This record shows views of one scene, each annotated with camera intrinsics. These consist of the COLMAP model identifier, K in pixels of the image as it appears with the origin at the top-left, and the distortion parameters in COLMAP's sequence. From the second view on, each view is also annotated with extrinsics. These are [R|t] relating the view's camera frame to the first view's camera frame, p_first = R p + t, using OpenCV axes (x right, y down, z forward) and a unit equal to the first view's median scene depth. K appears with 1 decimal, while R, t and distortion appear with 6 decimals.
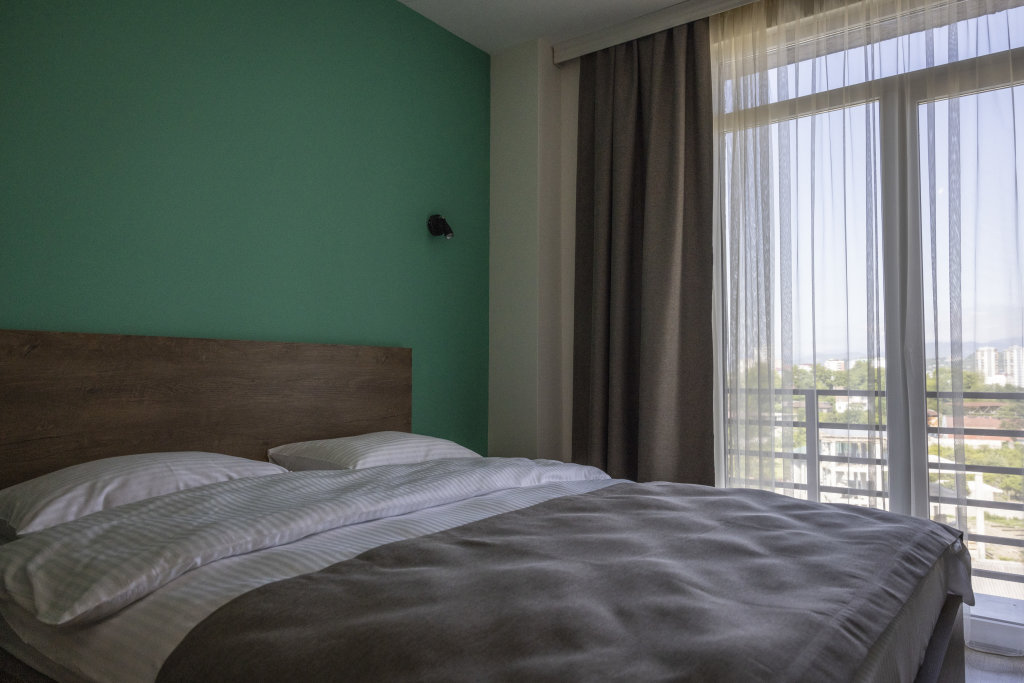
lens RADIAL K [[703.7, 0, 508.1], [0, 703.7, 339.0], [0, 0, 1]] dist [0.001967, -0.000123]
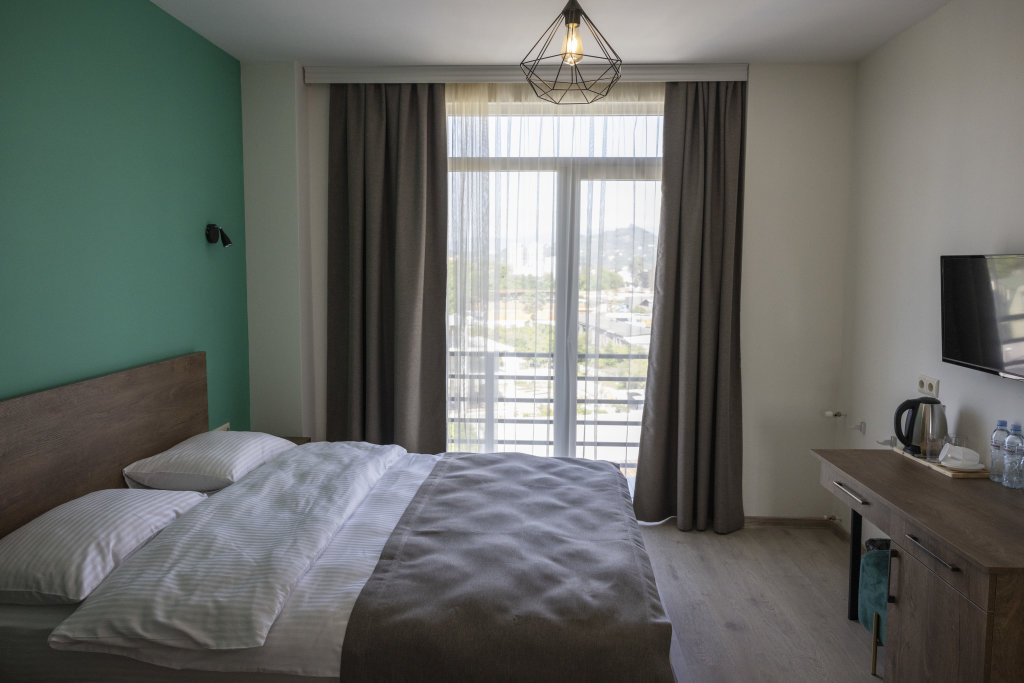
lens RADIAL K [[703.7, 0, 505.1], [0, 703.7, 340.1], [0, 0, 1]] dist [0.001967, -0.000123]
pose [[0.833644, -0.058426, 0.549204, -0.551491], [-0.029425, 0.988278, 0.149801, -0.290923], [-0.551518, -0.141041, 0.822153, -0.281438]]
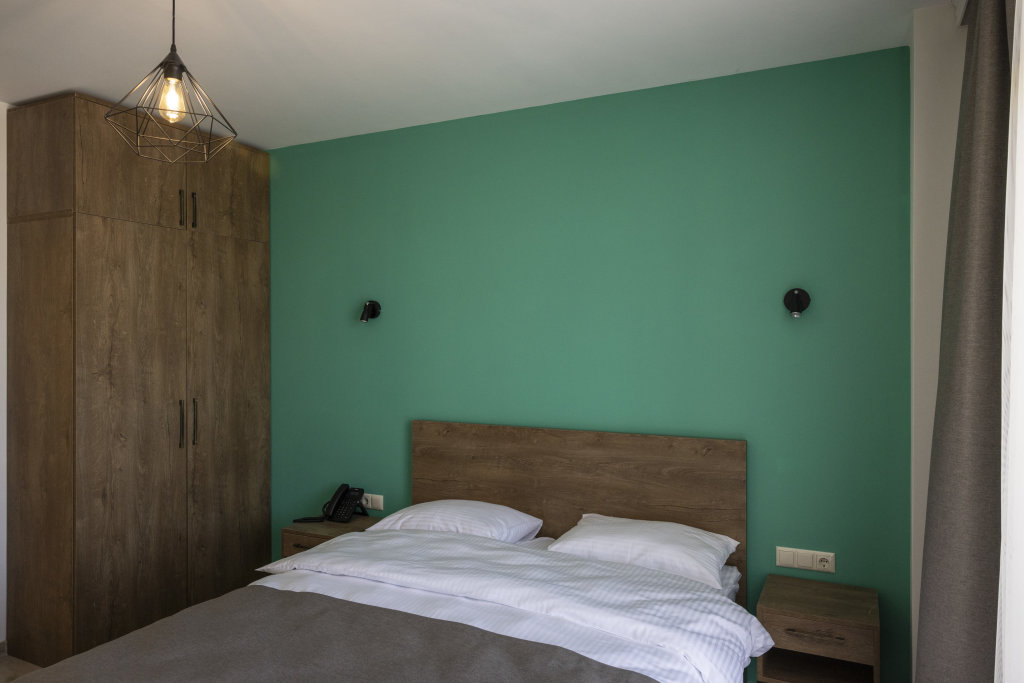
lens RADIAL K [[703.7, 0, 501.9], [0, 703.7, 339.8], [0, 0, 1]] dist [0.001967, -0.000123]
pose [[0.163362, 0.011252, -0.986502, 1.158614], [0.059230, 0.998019, 0.021192, -0.254979], [0.984787, -0.061893, 0.162372, 0.831706]]
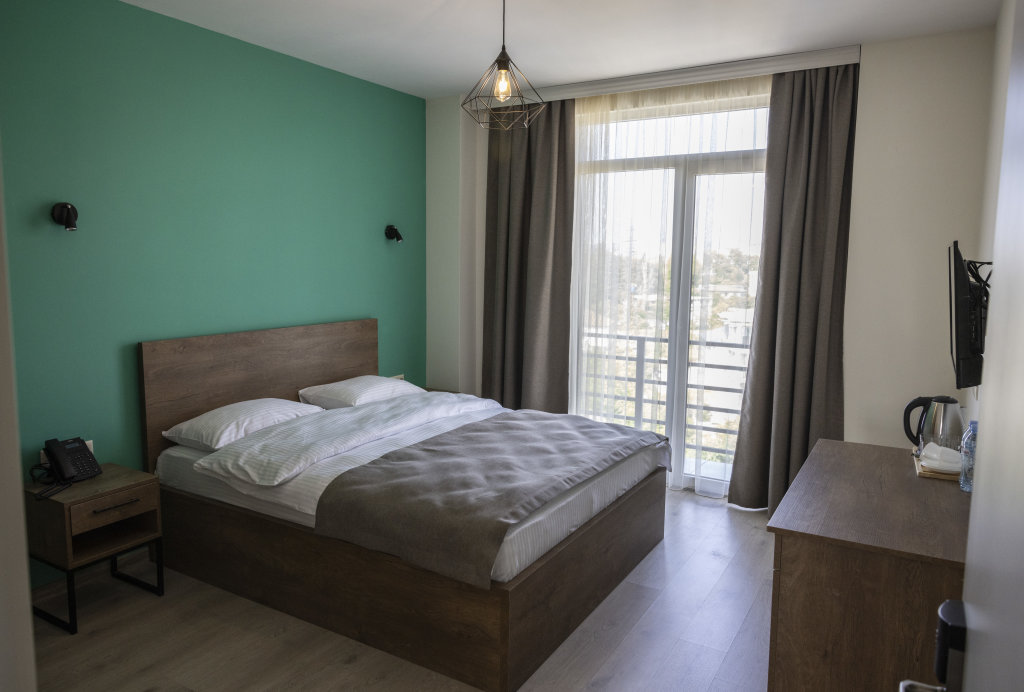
lens RADIAL K [[705.0, 0, 479.4], [0, 705.0, 346.5], [0, 0, 1]] dist [0.003313, -0.003573]
pose [[0.997889, -0.006157, 0.064644, -0.022840], [-0.005365, 0.984273, 0.176571, -0.311982], [-0.064714, -0.176545, 0.982163, -0.839017]]
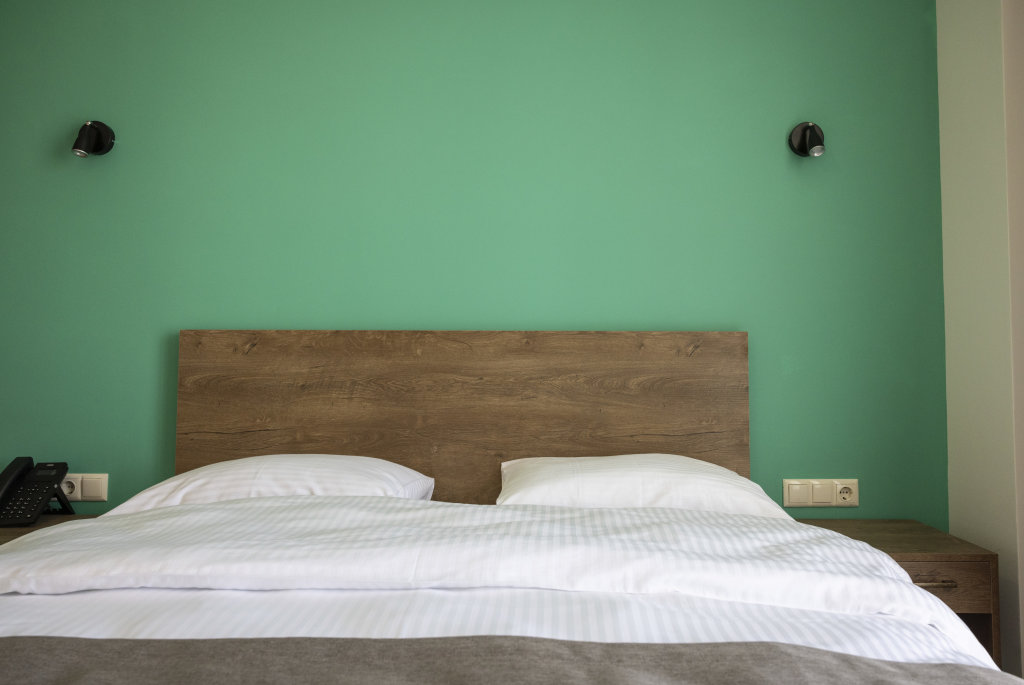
lens RADIAL K [[703.7, 0, 514.3], [0, 703.7, 346.4], [0, 0, 1]] dist [0.001967, -0.000123]
pose [[0.587798, -0.027596, -0.808537, 0.422087], [0.038631, 0.999235, -0.006021, 0.034439], [0.808084, -0.027696, 0.588415, 0.671619]]
